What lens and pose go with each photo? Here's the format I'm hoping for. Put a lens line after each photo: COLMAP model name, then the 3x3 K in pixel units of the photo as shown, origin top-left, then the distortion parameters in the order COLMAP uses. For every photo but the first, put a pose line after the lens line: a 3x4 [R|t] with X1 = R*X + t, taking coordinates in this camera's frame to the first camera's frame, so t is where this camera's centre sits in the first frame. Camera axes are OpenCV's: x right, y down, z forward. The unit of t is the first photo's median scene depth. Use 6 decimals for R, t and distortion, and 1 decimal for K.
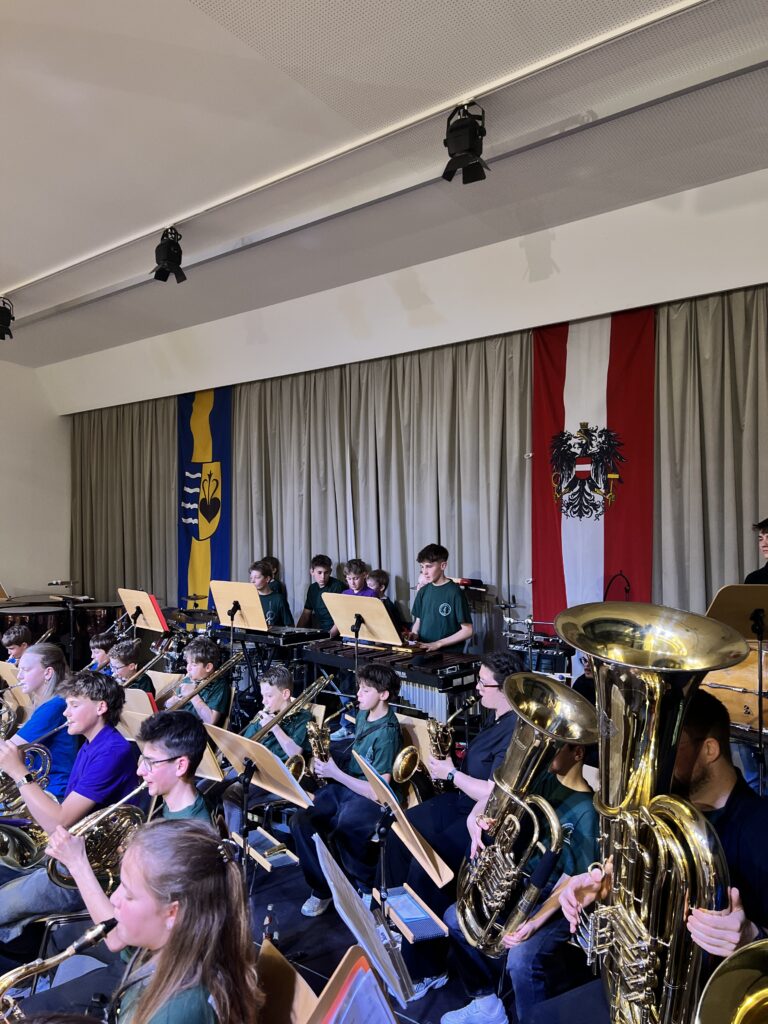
lens RADIAL K [[770.8, 0, 363.6], [0, 770.8, 520.9], [0, 0, 1]] dist [0.067892, -0.121549]
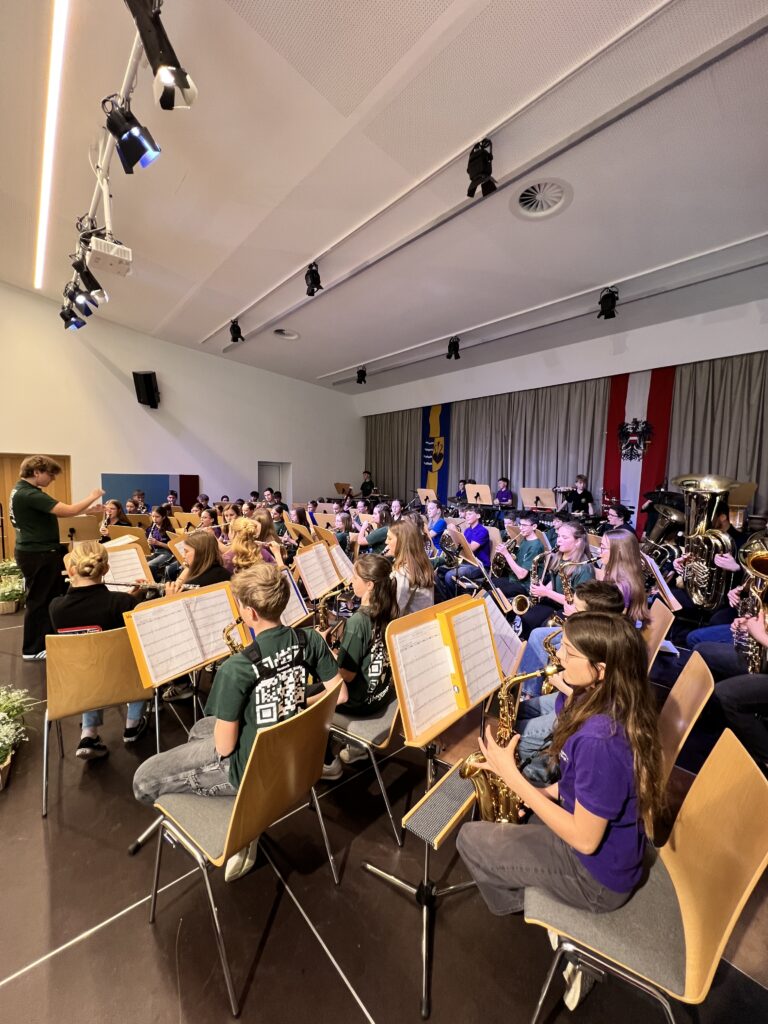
lens RADIAL K [[409.9, 0, 384.8], [0, 409.9, 505.6], [0, 0, 1]] dist [-0.001983, -0.000194]
pose [[0.988171, 0.033022, -0.149759, -0.251314], [-0.021982, 0.996957, 0.074785, 0.054599], [0.151772, -0.070608, 0.985890, -0.311501]]
